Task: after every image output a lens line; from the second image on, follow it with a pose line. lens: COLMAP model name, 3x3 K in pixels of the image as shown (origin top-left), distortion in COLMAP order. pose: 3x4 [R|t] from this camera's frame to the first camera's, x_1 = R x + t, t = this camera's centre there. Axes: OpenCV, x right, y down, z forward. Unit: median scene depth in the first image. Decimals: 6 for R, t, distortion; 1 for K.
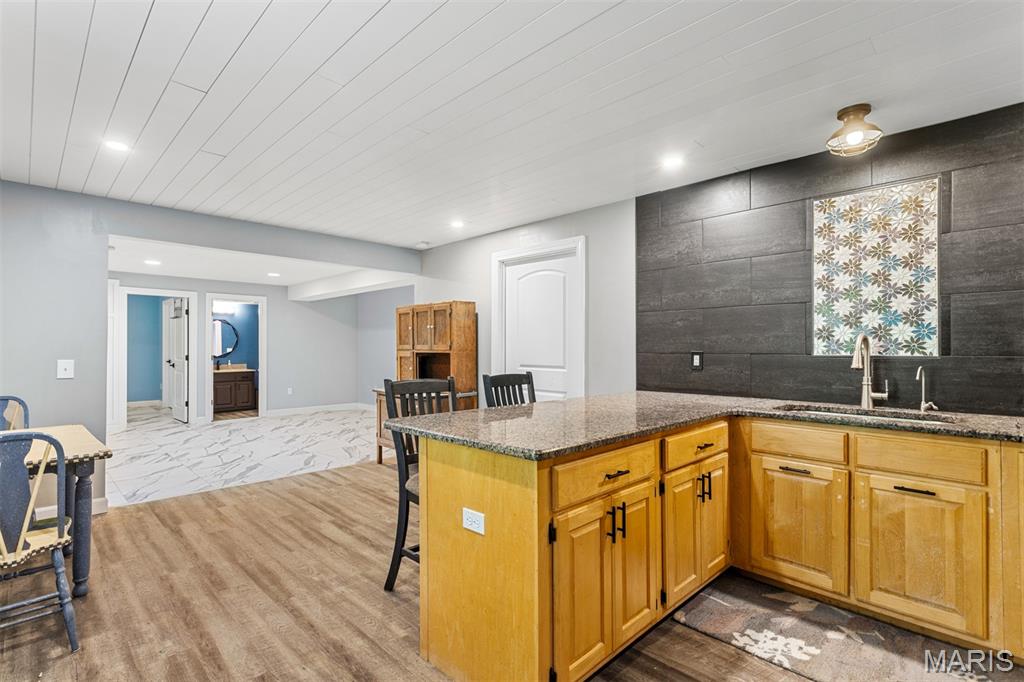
lens RADIAL K [[484.3, 0, 500.2], [0, 484.3, 342.1], [0, 0, 1]] dist [0.001604, 0.000668]
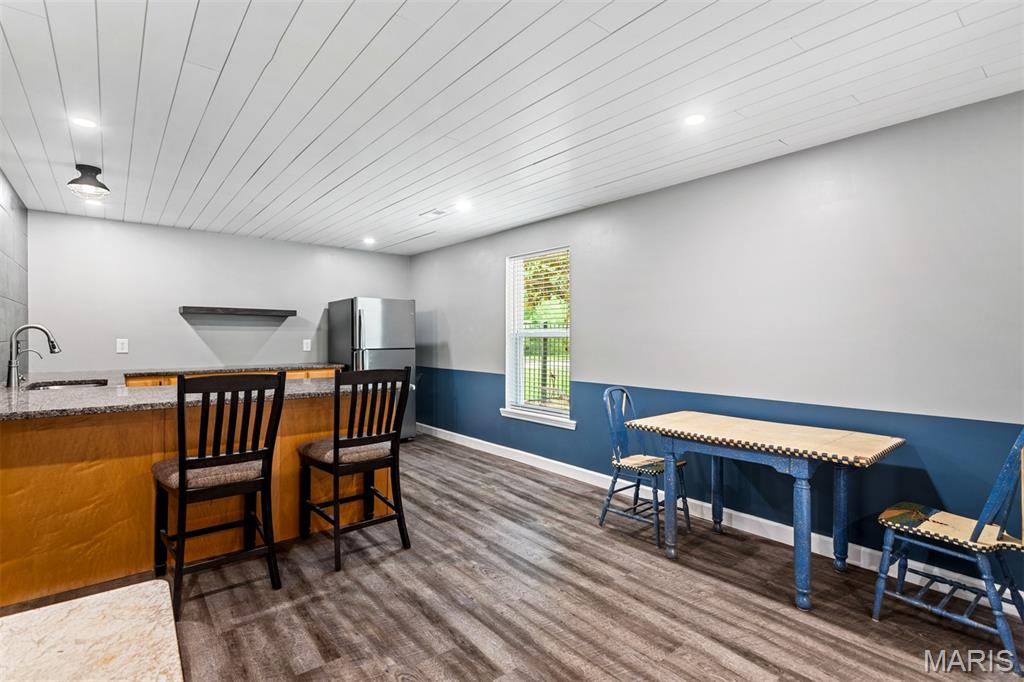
lens RADIAL K [[484.3, 0, 500.2], [0, 484.3, 342.1], [0, 0, 1]] dist [0.001604, 0.000668]
pose [[-0.995248, -0.006587, 0.097153, -0.483734], [-0.007010, 0.999967, -0.004014, 0.020200], [-0.097124, -0.004676, -0.995261, 1.838165]]
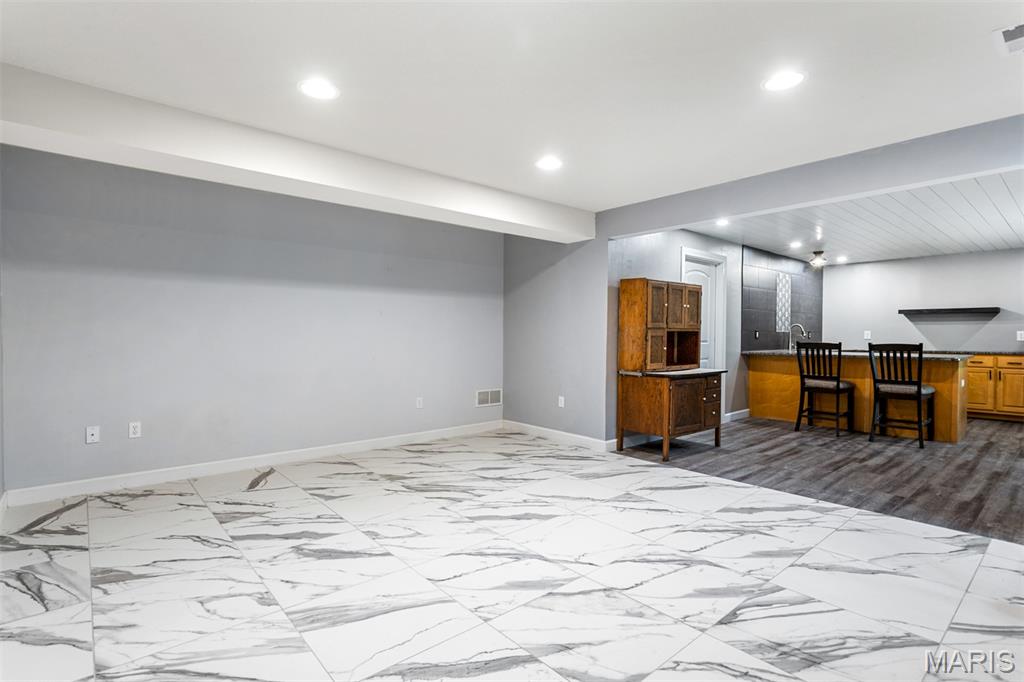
lens RADIAL K [[501.6, 0, 512.0], [0, 501.6, 341.0], [0, 0, 1]] dist [0.025215, -0.000246]
pose [[0.047194, -0.017165, 0.998738, -2.075366], [-0.015451, 0.999720, 0.017912, 0.048930], [-0.998766, -0.016277, 0.046916, 2.238918]]
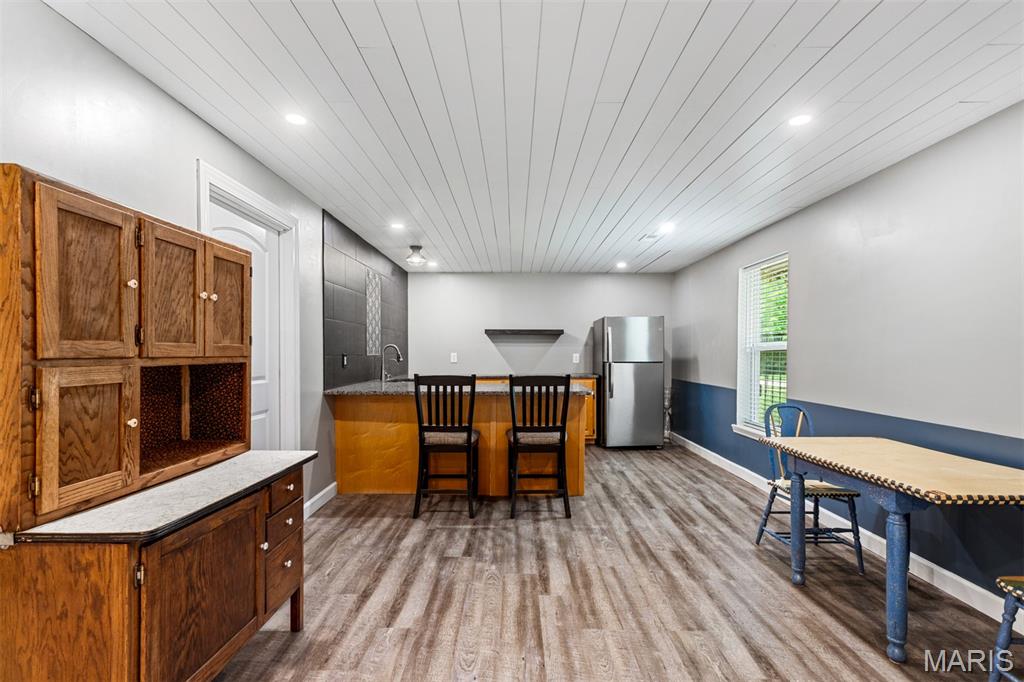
lens RADIAL K [[498.4, 0, 511.3], [0, 498.4, 363.8], [0, 0, 1]] dist [0.001890, 0.000729]
pose [[-0.710862, -0.021300, 0.703009, -0.999102], [-0.012848, 0.999768, 0.017300, 0.019339], [-0.703214, 0.003265, -0.710970, 1.890917]]
